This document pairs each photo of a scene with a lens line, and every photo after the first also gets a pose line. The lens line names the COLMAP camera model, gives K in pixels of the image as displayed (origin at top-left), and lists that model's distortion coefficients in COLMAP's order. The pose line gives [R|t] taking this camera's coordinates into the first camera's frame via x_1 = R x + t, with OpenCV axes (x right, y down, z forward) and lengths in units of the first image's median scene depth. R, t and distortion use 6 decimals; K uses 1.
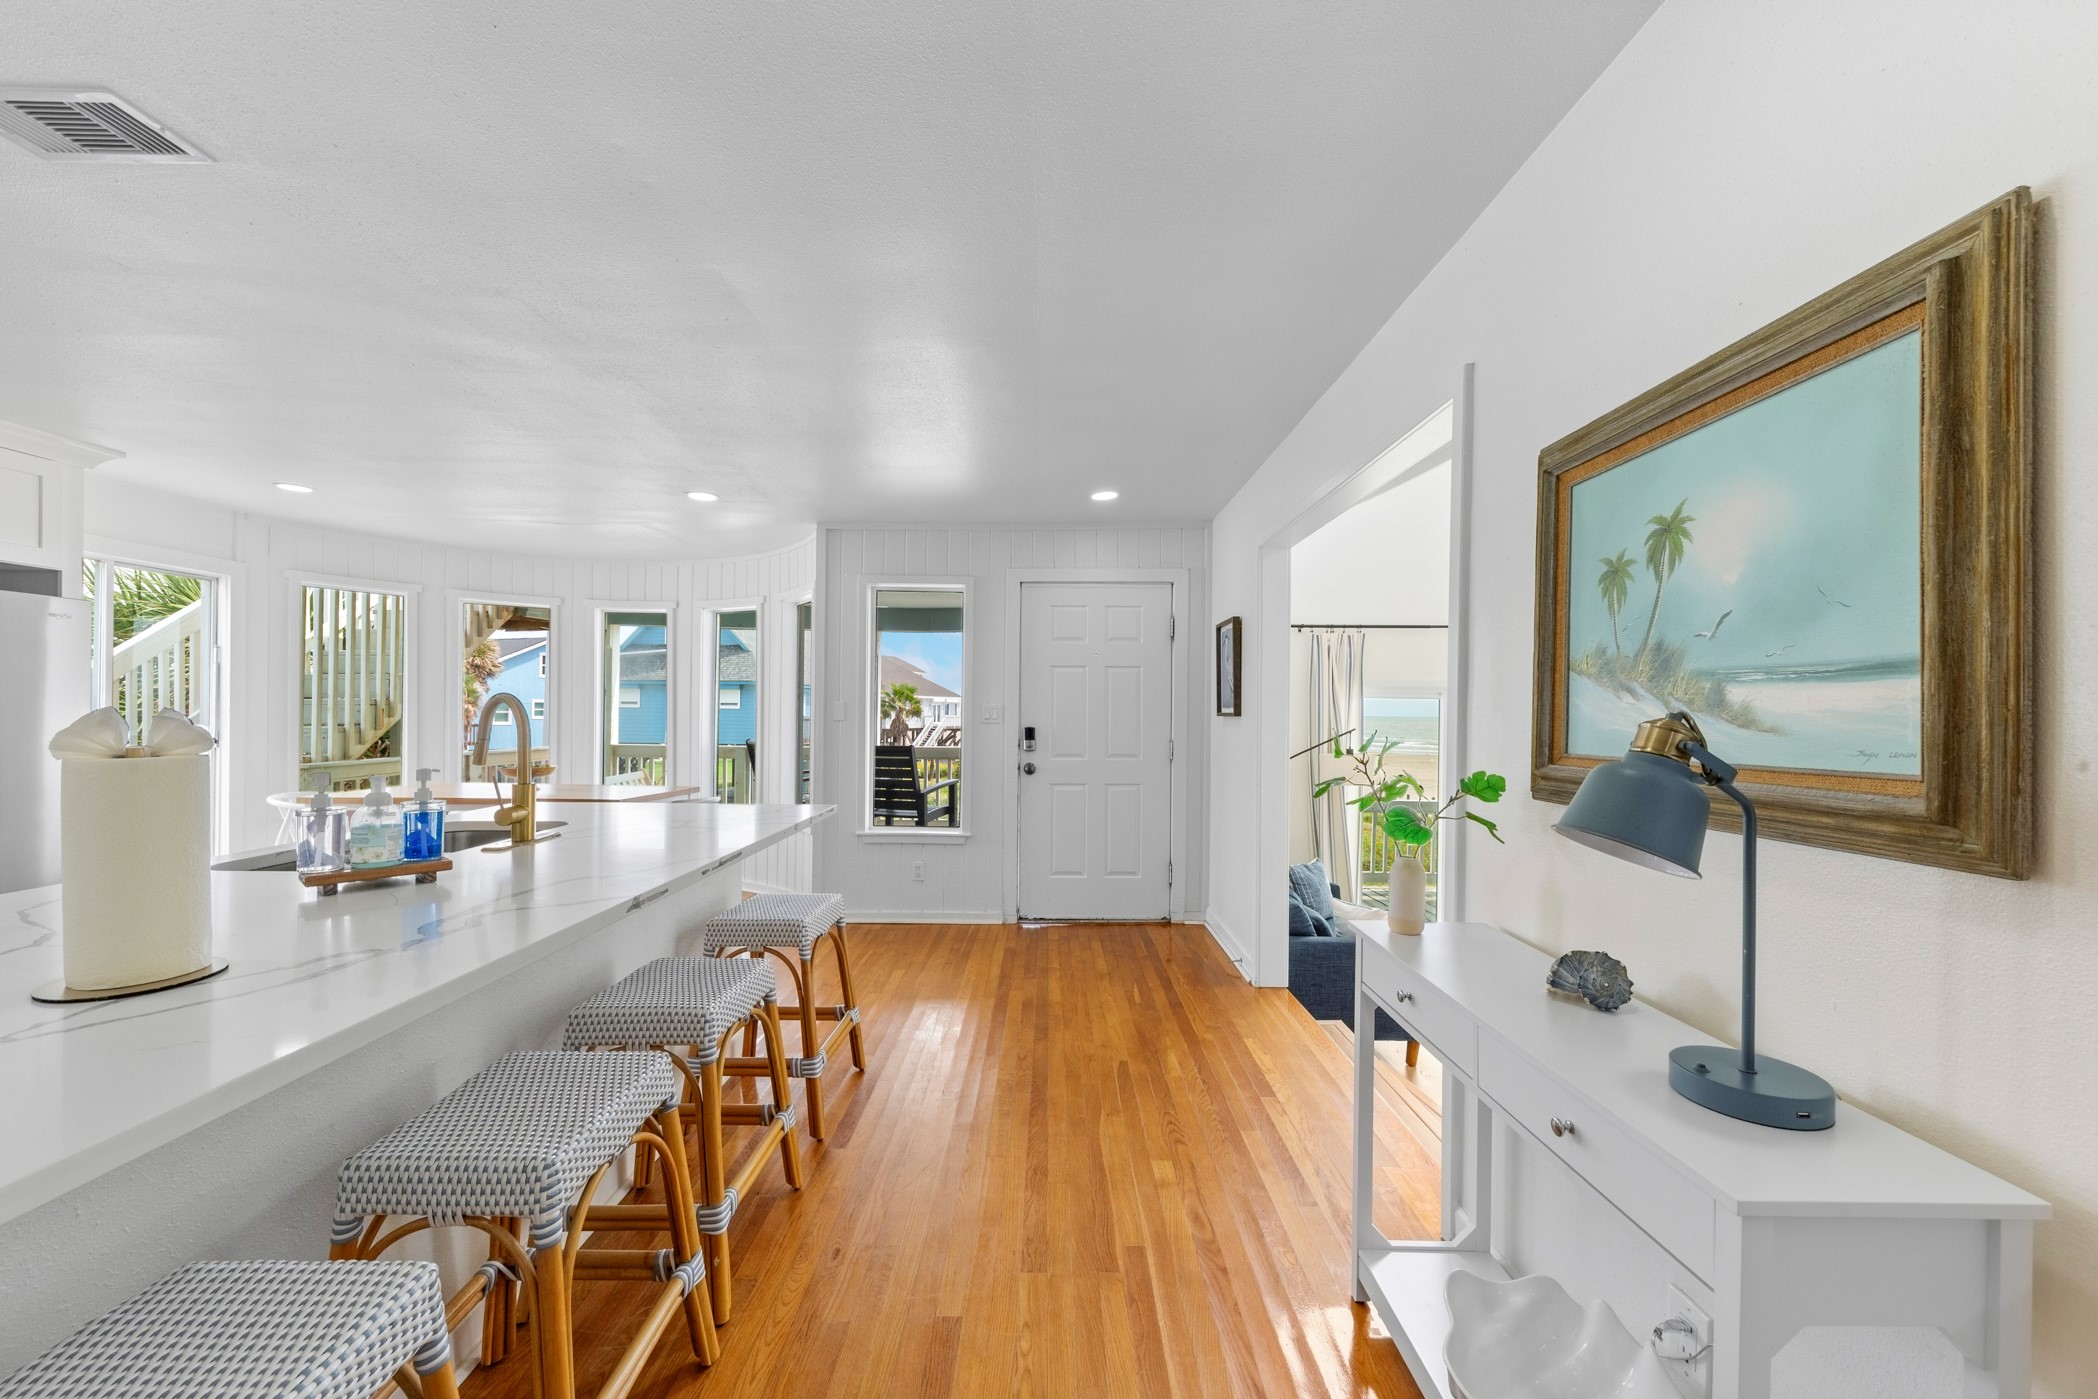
lens RADIAL K [[795.2, 0, 1050.5], [0, 795.2, 709.9], [0, 0, 1]] dist [0.012951, -0.005016]
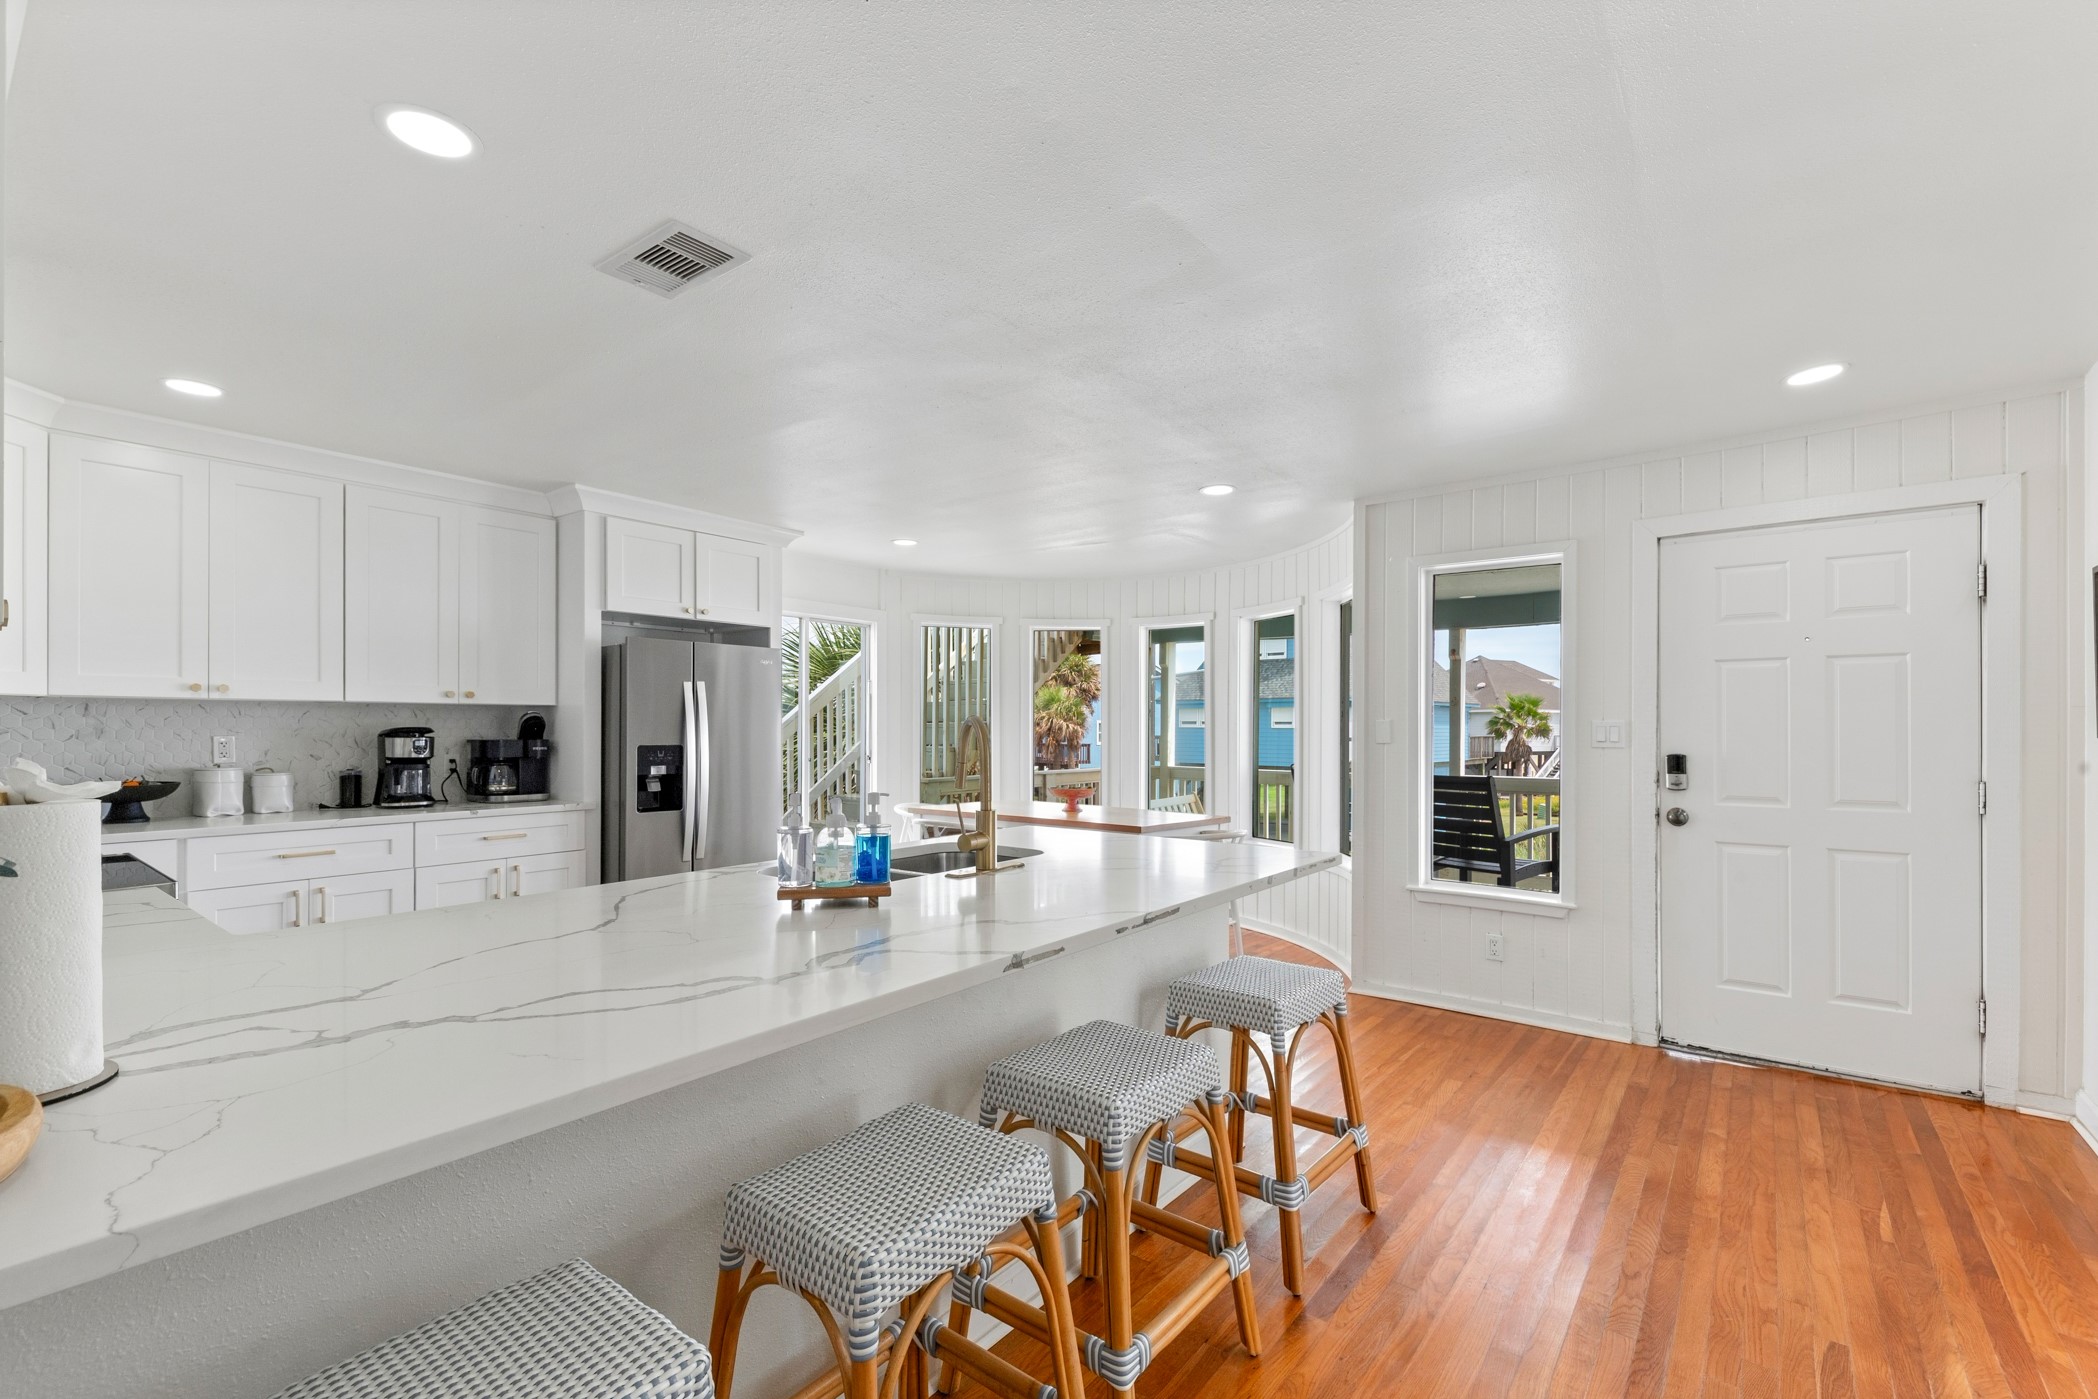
lens RADIAL K [[906.6, 0, 1055.9], [0, 906.6, 725.4], [0, 0, 1]] dist [0.019074, -0.007799]
pose [[0.788227, -0.008632, -0.615324, 0.069698], [0.006201, 0.999962, -0.006085, -0.001961], [0.615353, 0.000981, 0.788251, 0.166705]]
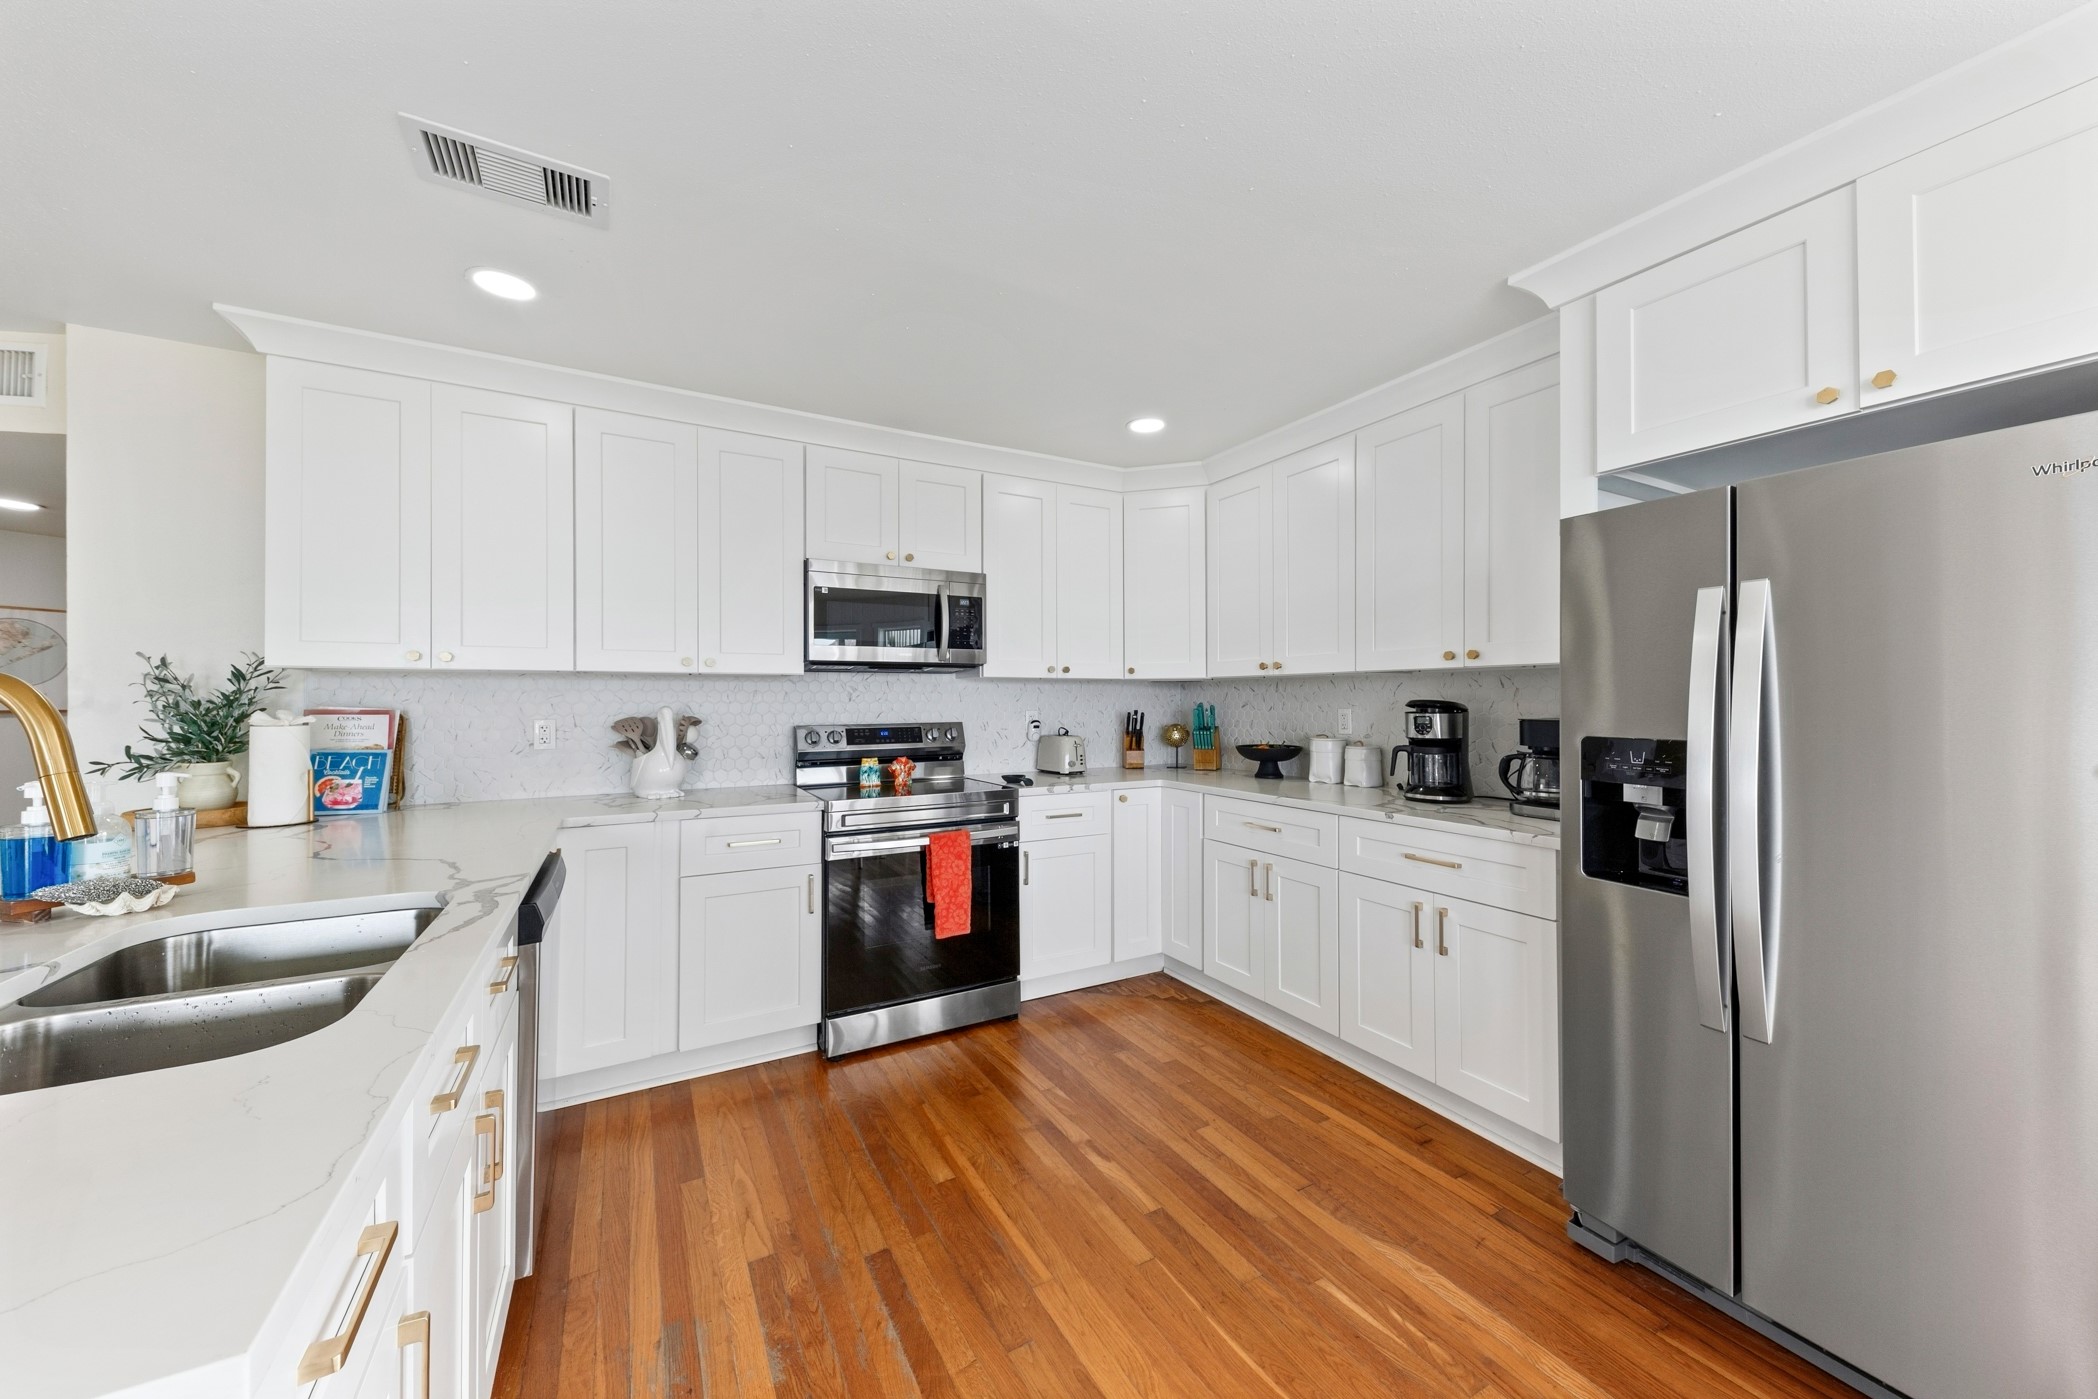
lens RADIAL K [[746.1, 0, 1052.6], [0, 746.1, 695.0], [0, 0, 1]] dist [0.008637, -0.001869]
pose [[-0.876483, -0.011239, -0.481301, -0.893029], [-0.005992, 0.999905, -0.012435, -0.006559], [0.481395, -0.008015, -0.876467, 1.457894]]
